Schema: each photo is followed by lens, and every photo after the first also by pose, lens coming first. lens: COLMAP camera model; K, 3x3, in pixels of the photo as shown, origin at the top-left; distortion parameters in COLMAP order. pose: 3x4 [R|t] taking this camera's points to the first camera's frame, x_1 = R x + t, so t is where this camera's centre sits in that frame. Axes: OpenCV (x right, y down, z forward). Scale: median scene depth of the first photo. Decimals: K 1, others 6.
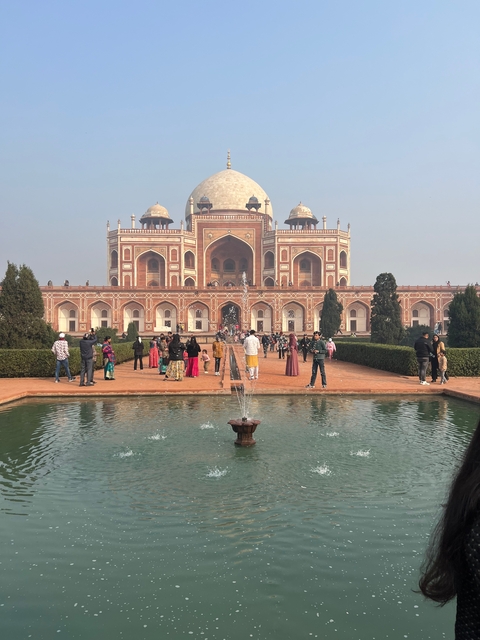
lens RADIAL K [[452.4, 0, 240.0], [0, 452.4, 320.0], [0, 0, 1]] dist [0.067985, 0.000324]
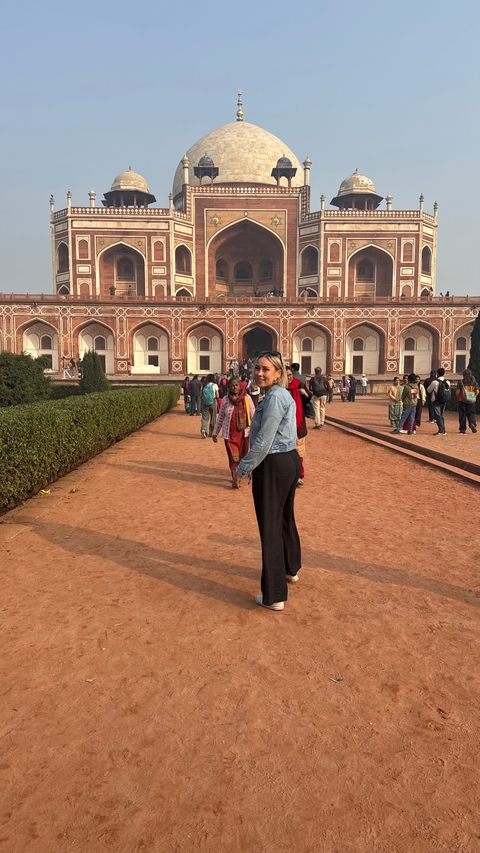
lens RADIAL K [[624.4, 0, 240.0], [0, 624.4, 426.5], [0, 0, 1]] dist [0.004864, -0.000497]
pose [[0.999985, -0.000291, -0.005540, -0.029102], [0.000867, 0.994552, 0.104236, 0.005943], [0.005480, -0.104239, 0.994537, 0.124666]]
